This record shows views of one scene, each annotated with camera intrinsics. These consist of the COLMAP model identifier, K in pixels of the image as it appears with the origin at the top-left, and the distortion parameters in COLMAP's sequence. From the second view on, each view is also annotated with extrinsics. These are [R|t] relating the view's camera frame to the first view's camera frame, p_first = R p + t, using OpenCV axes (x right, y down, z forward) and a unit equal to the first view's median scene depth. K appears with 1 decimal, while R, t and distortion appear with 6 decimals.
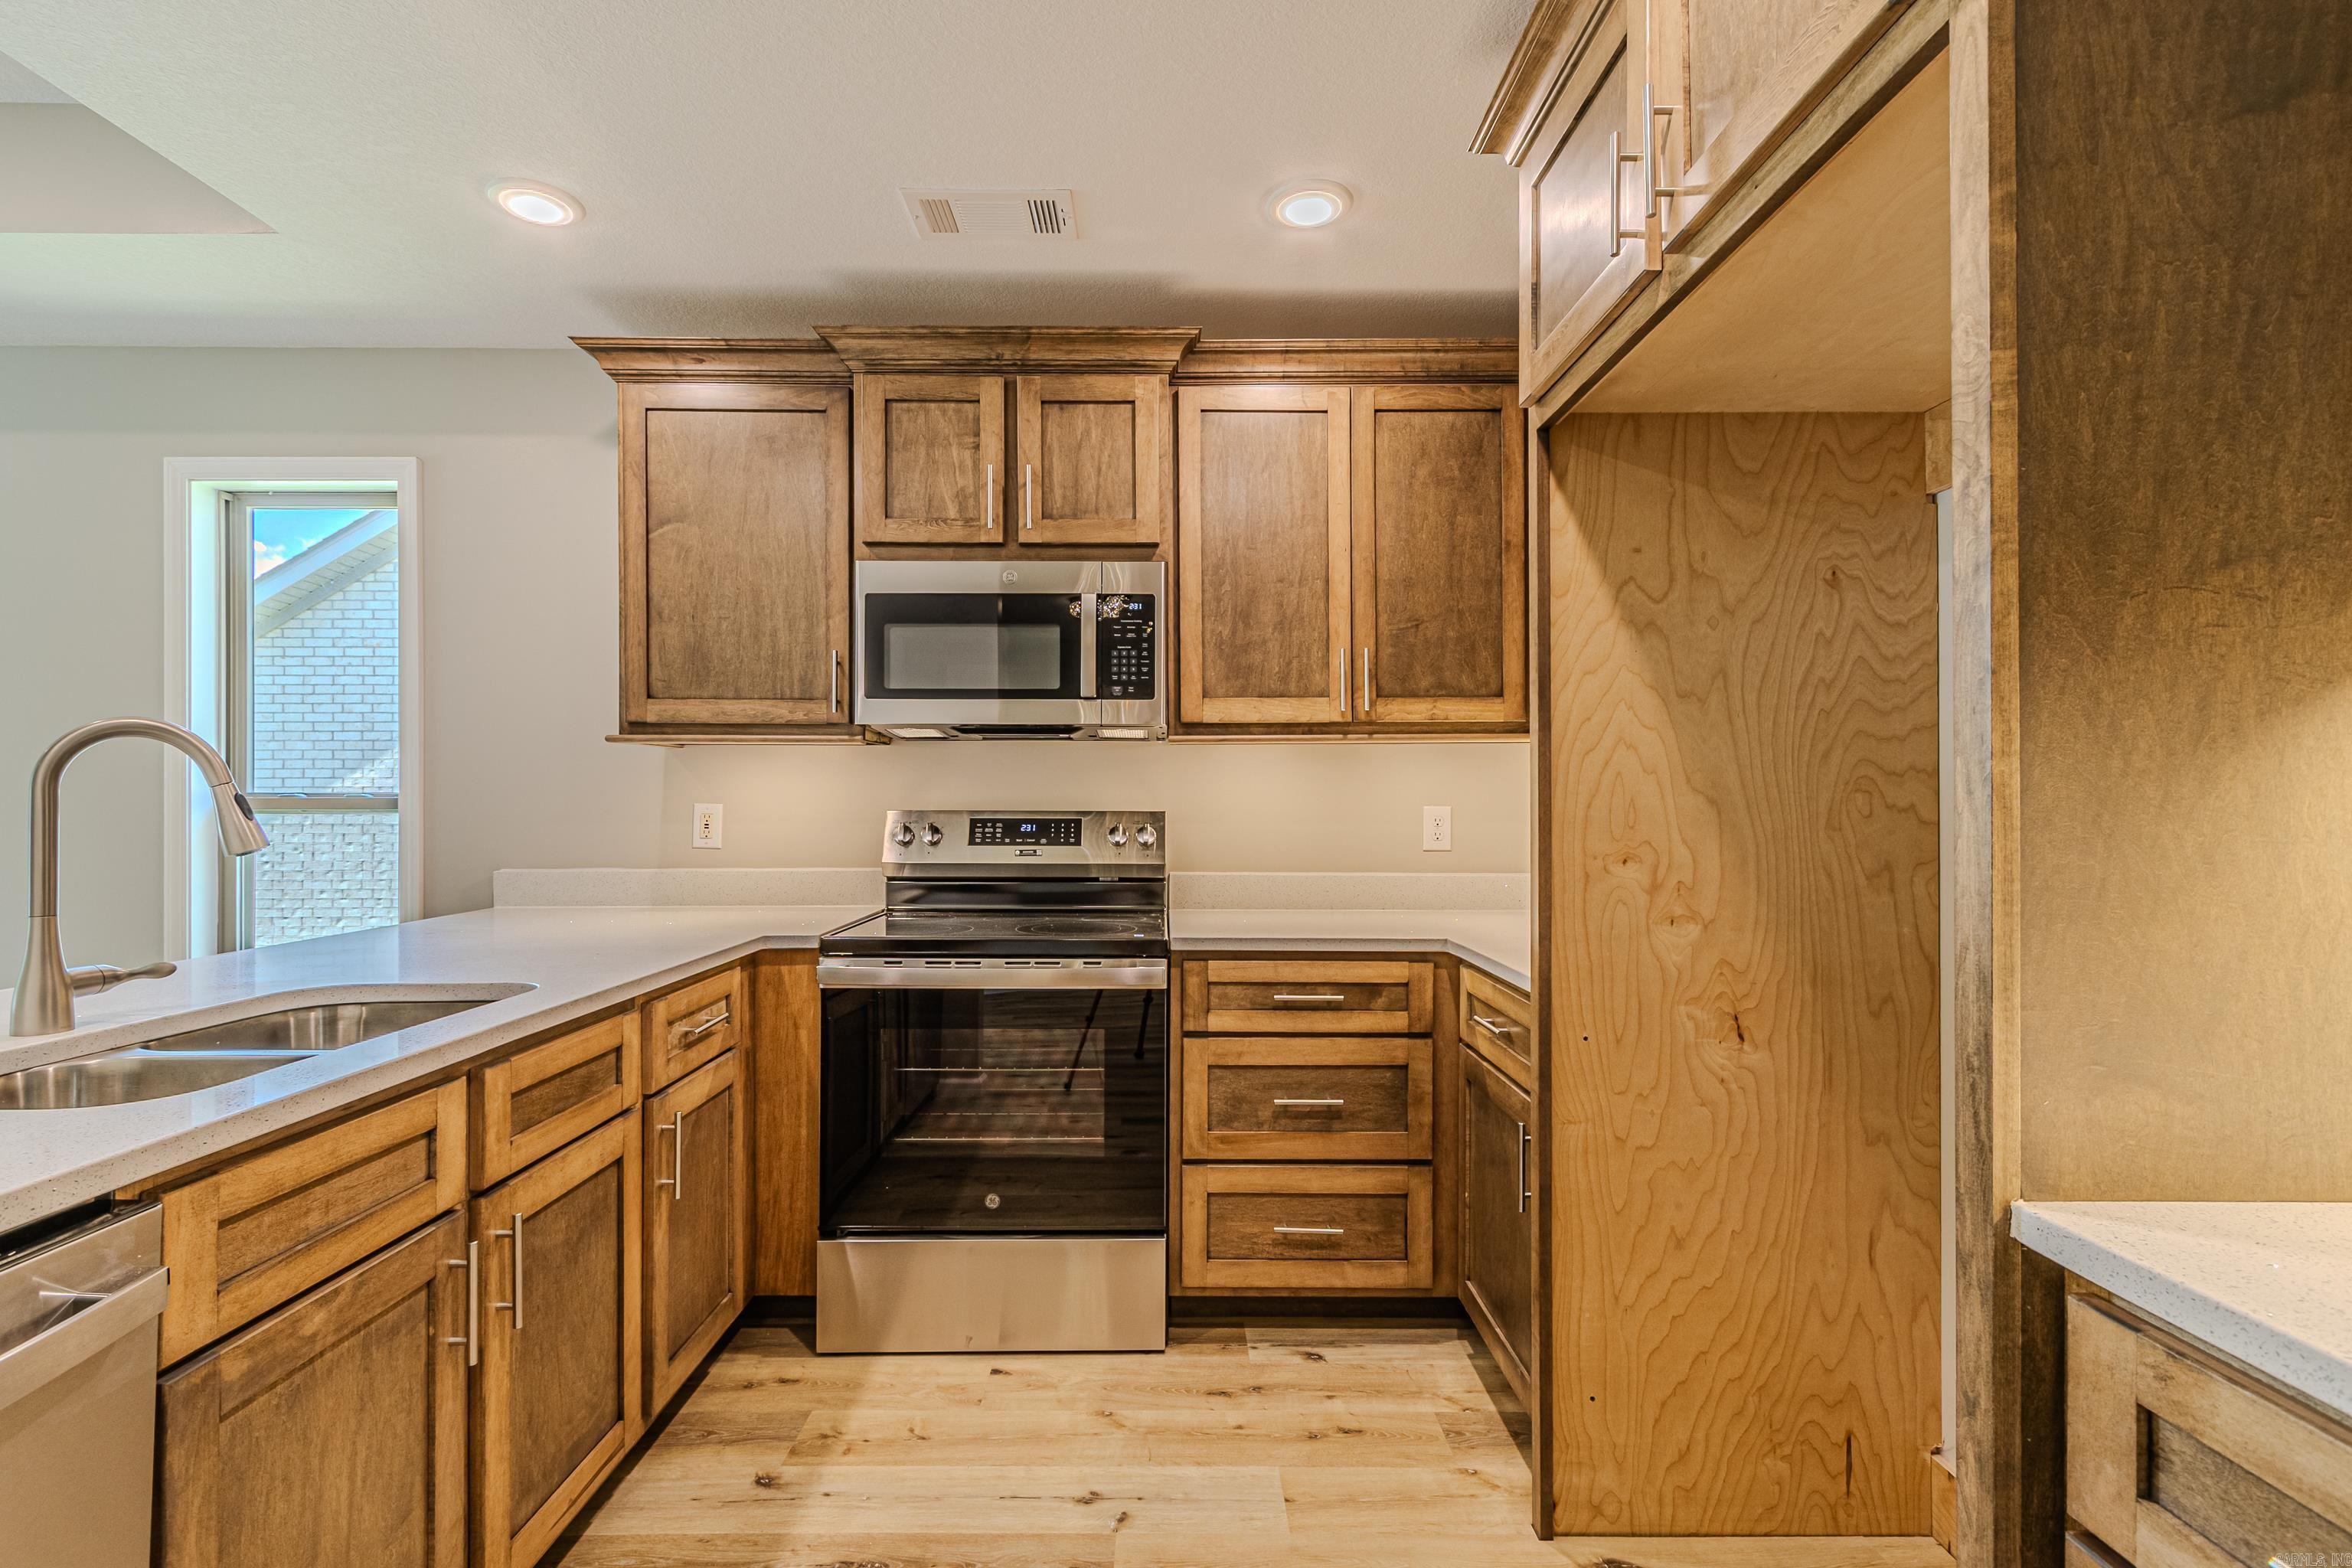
lens RADIAL K [[1103.3, 0, 1172.7], [0, 1103.3, 799.3], [0, 0, 1]] dist [0.009449, -0.005185]
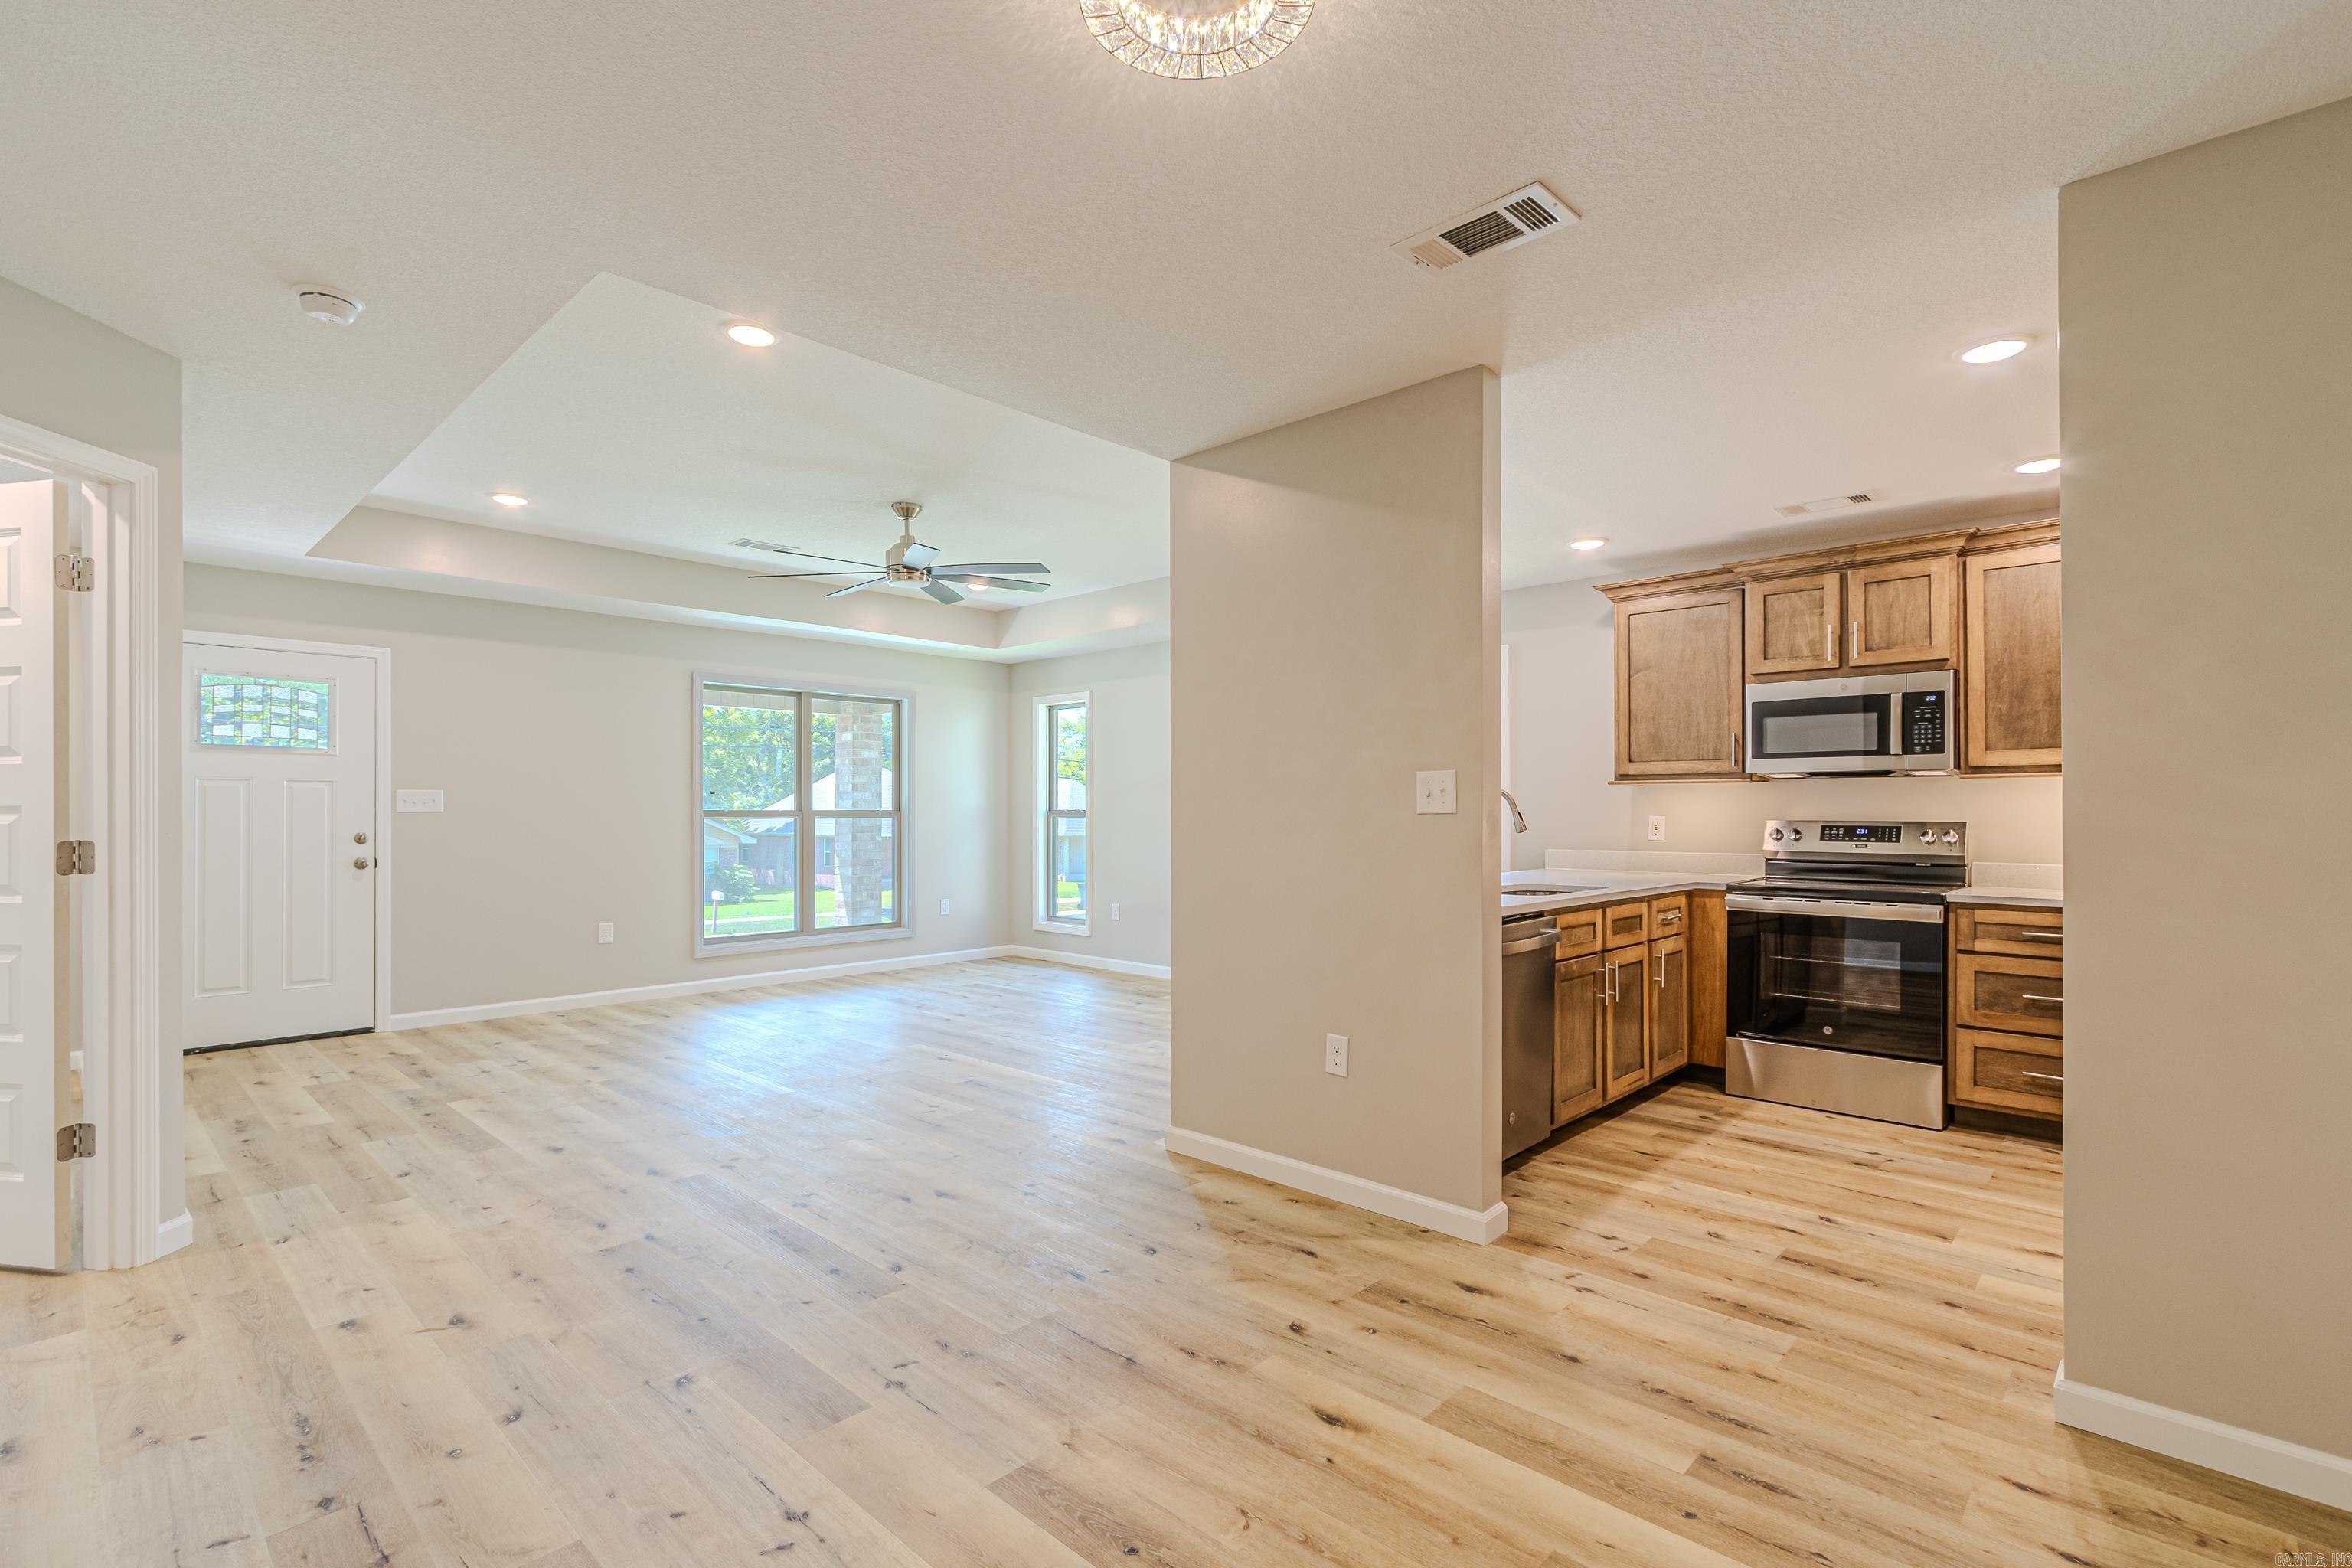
lens RADIAL K [[1071.0, 0, 1165.3], [0, 1071.0, 808.1], [0, 0, 1]] dist [0.005006, -0.000298]
pose [[0.717930, -0.001747, -0.696113, 0.287950], [-0.001599, 0.999990, -0.004159, -0.000621], [0.696114, 0.004099, 0.717920, -1.051183]]
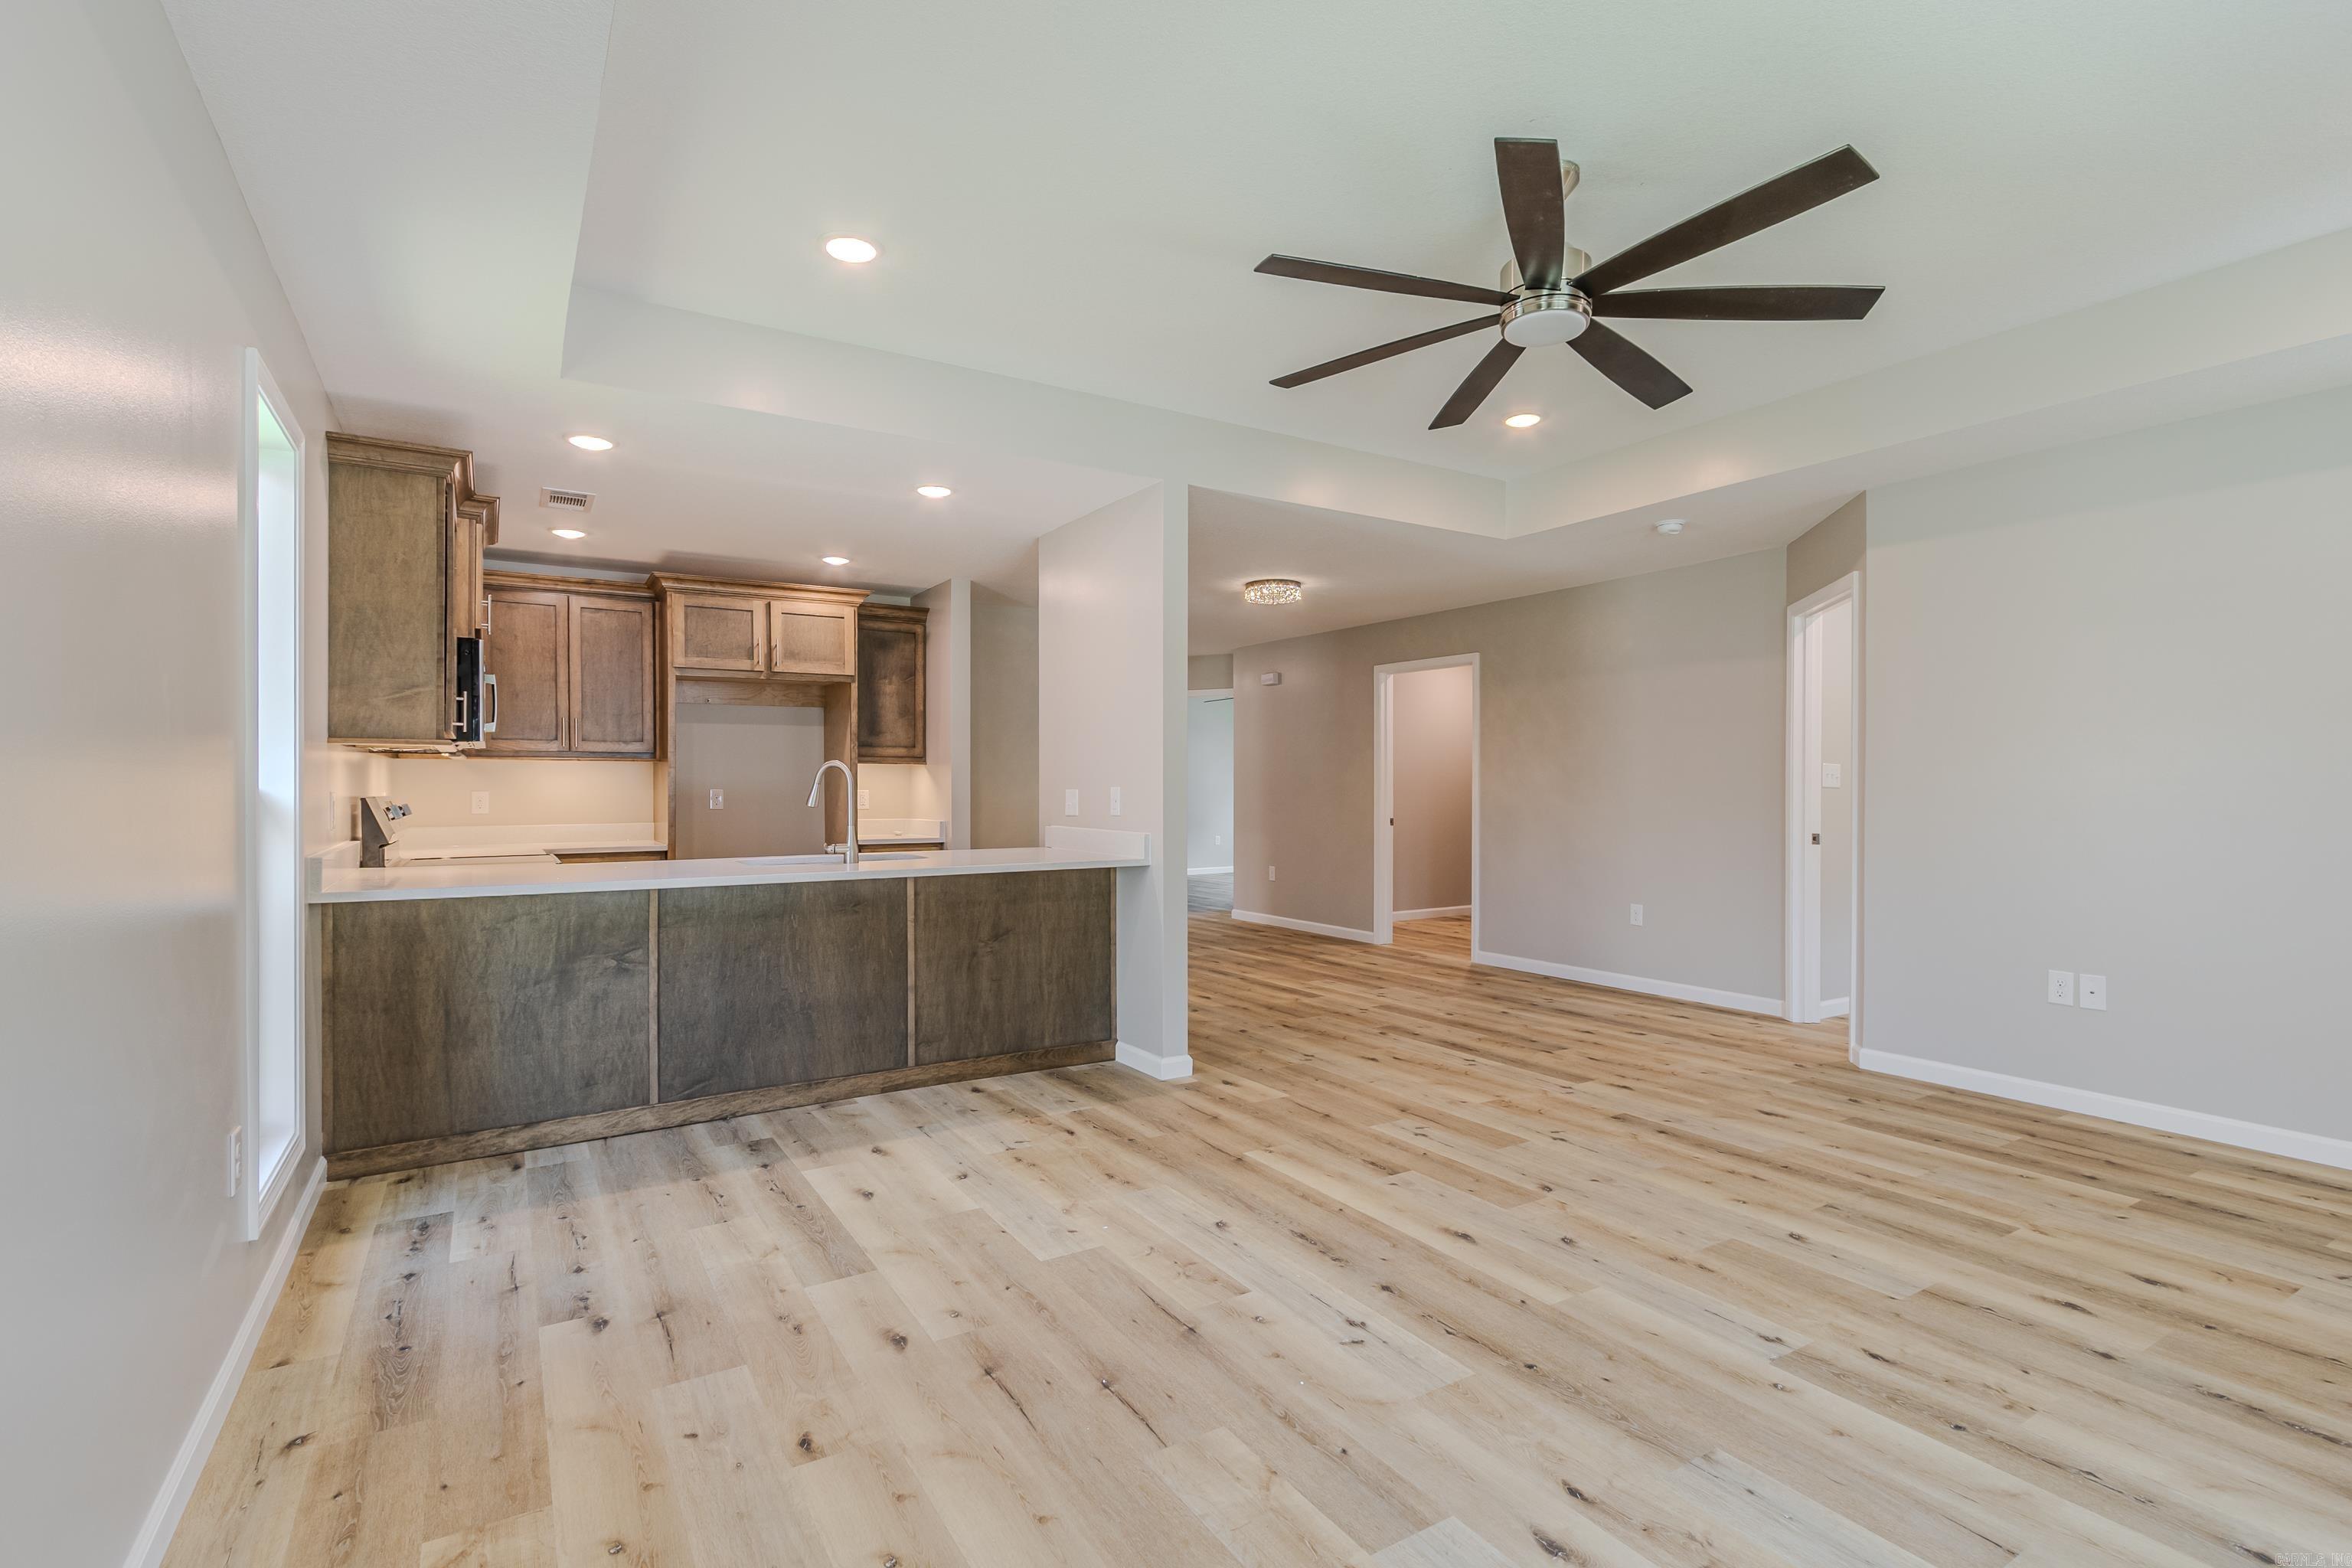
lens RADIAL K [[1103.3, 0, 1172.7], [0, 1103.3, 799.3], [0, 0, 1]] dist [0.009449, -0.005185]
pose [[-0.516371, -0.008019, 0.856327, -2.368257], [0.002157, 0.999941, 0.010664, 0.002748], [-0.856362, 0.007354, -0.516324, 1.053134]]
